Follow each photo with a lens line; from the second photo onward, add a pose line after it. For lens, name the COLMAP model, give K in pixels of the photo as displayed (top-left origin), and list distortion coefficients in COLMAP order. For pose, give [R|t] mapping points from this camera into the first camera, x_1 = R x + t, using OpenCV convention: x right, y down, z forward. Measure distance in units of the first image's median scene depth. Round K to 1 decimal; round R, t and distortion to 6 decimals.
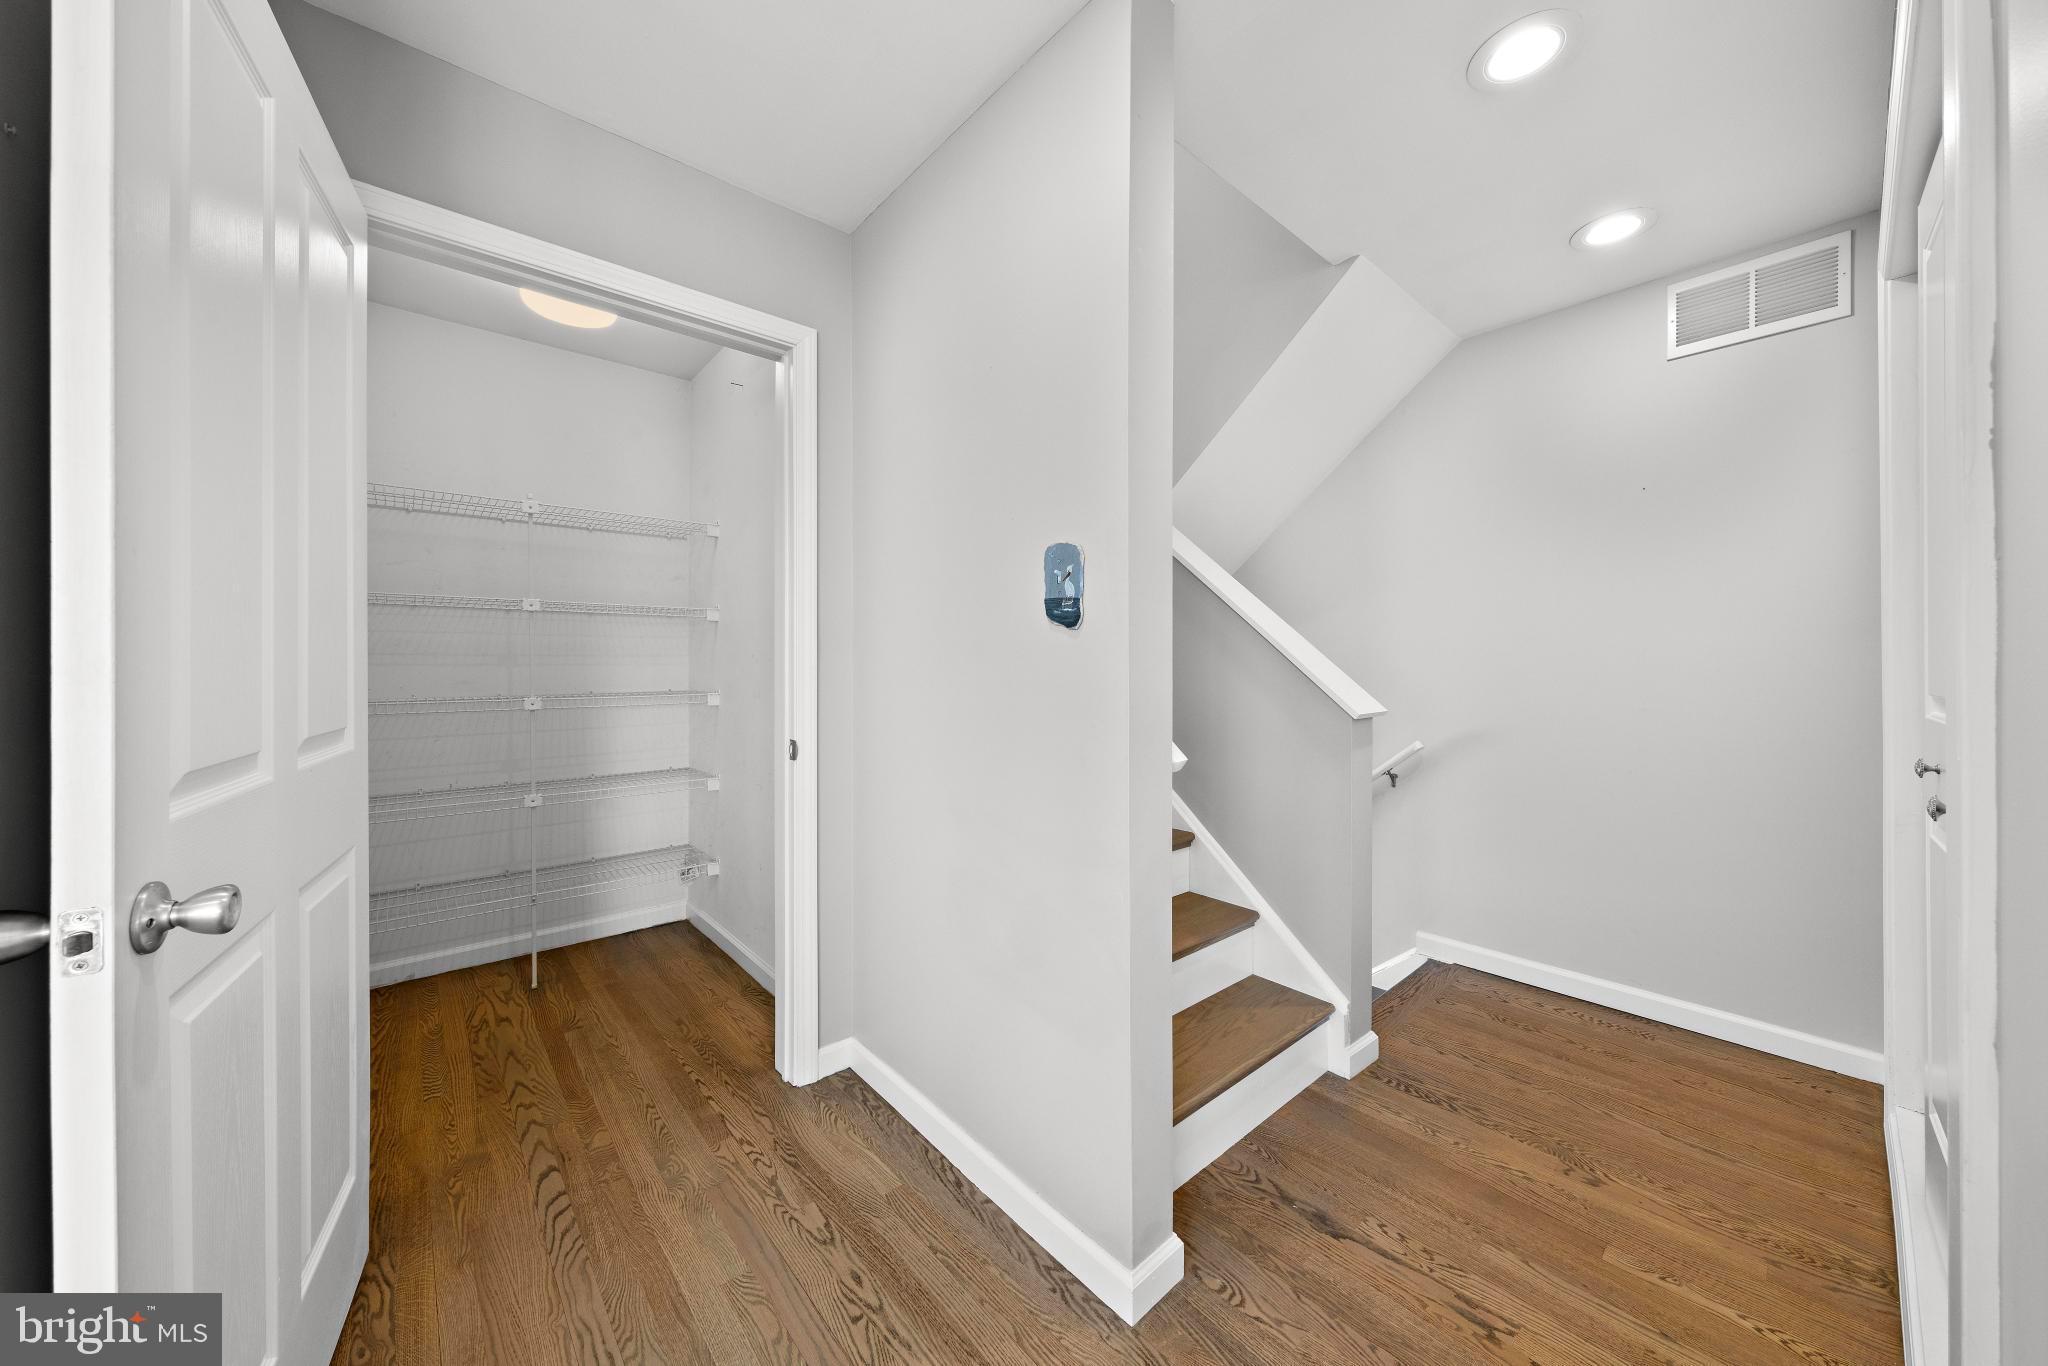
lens RADIAL K [[728.4, 0, 1022.3], [0, 728.4, 673.0], [0, 0, 1]] dist [0.001716, -0.000087]
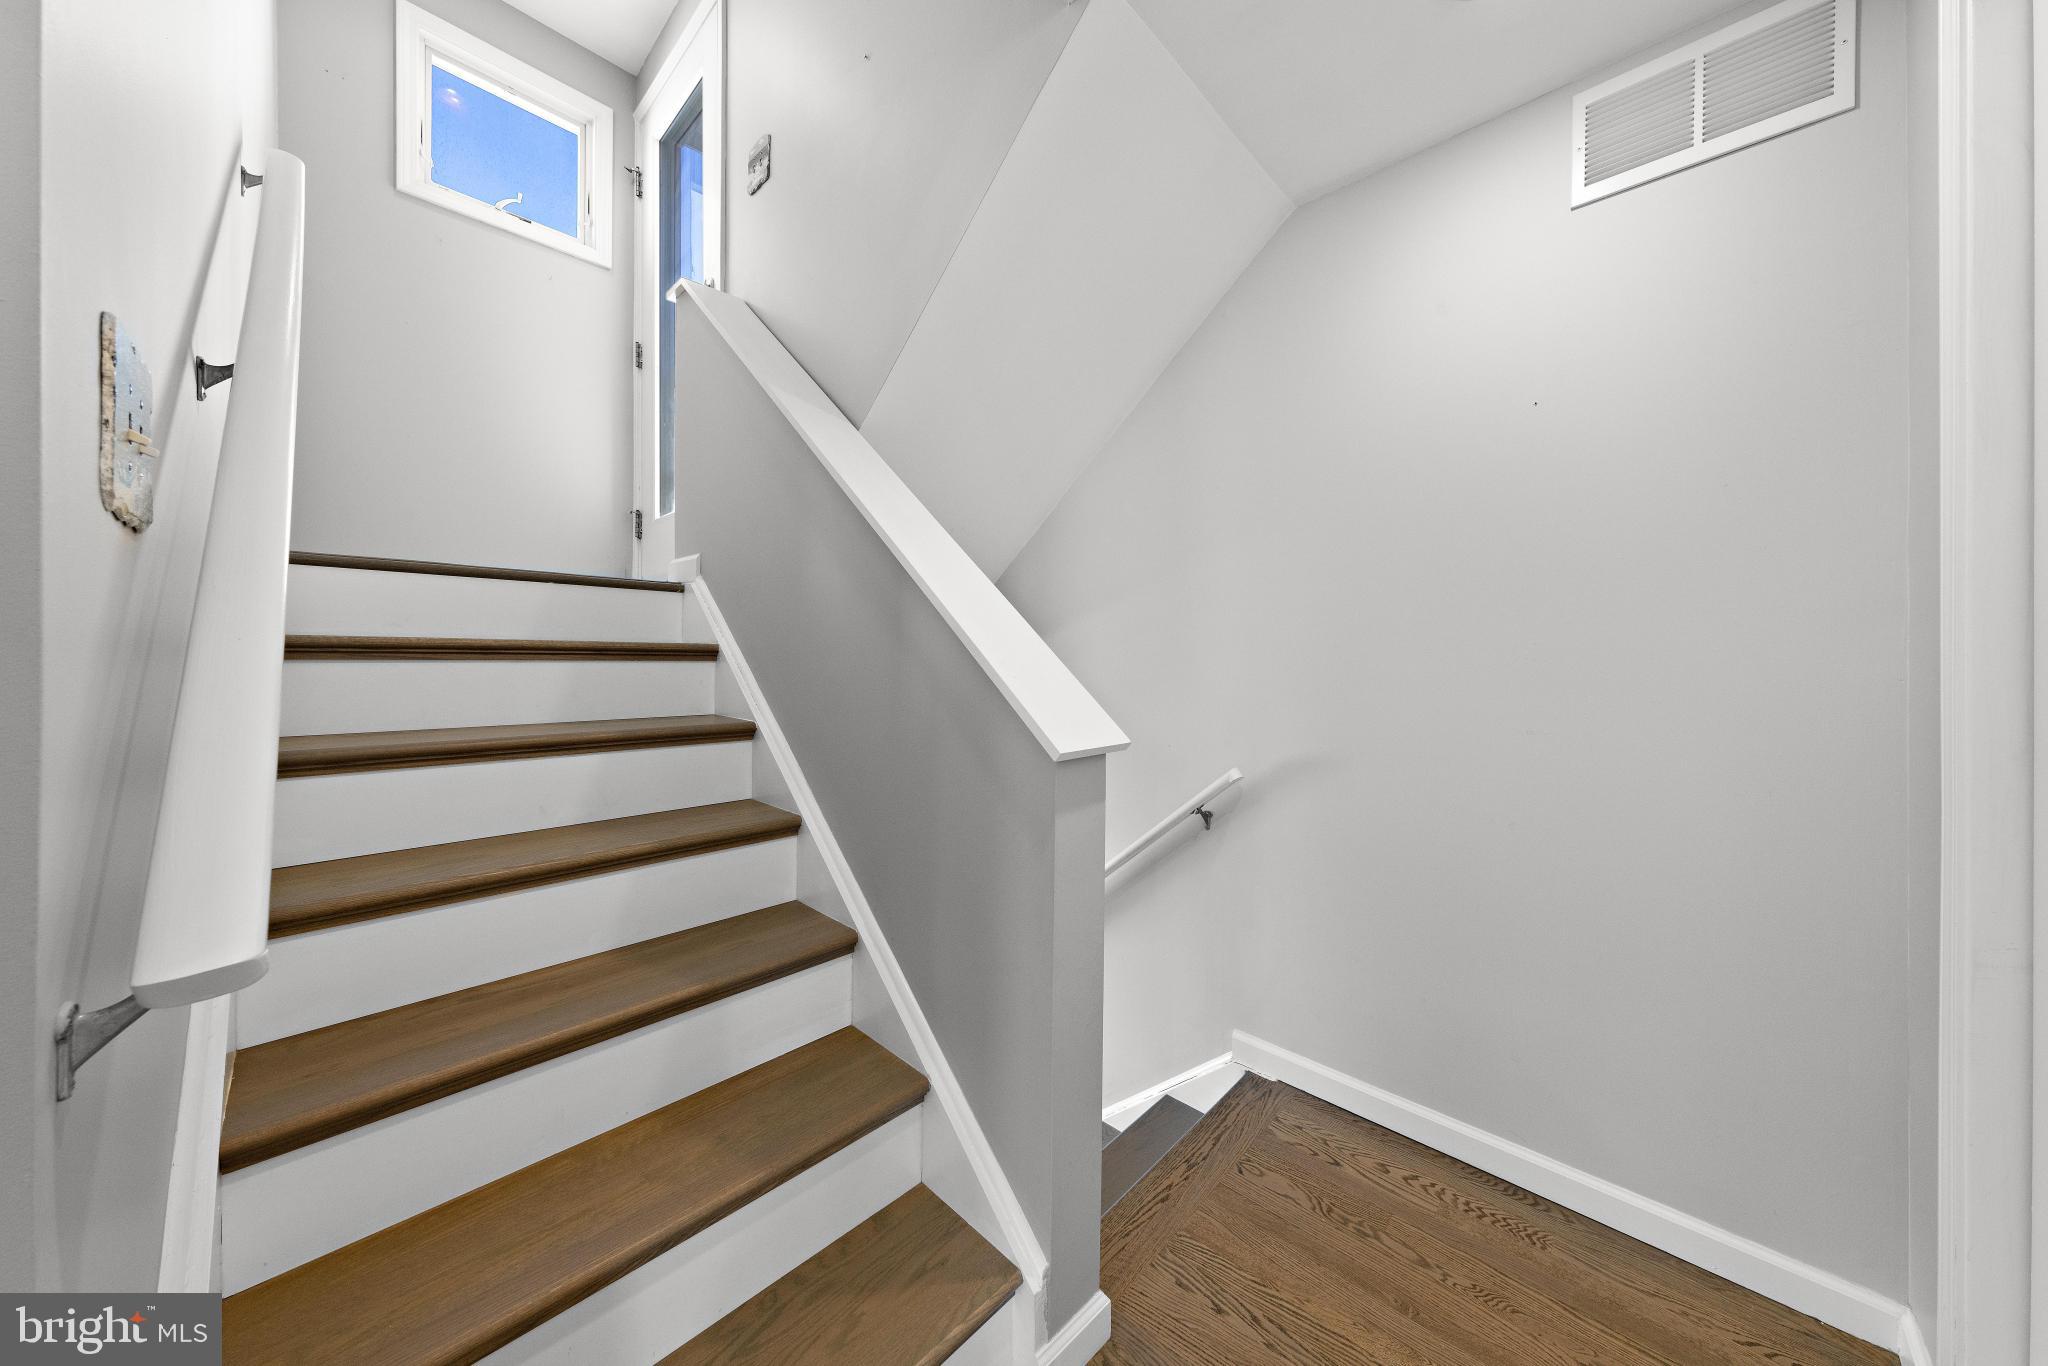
lens RADIAL K [[690.9, 0, 1026.9], [0, 690.9, 668.9], [0, 0, 1]] dist [0.003360, 0.000256]
pose [[0.995627, 0.004984, 0.093282, 0.335269], [-0.005601, 0.999964, 0.006352, -0.009368], [-0.093247, -0.006847, 0.995619, 0.416975]]
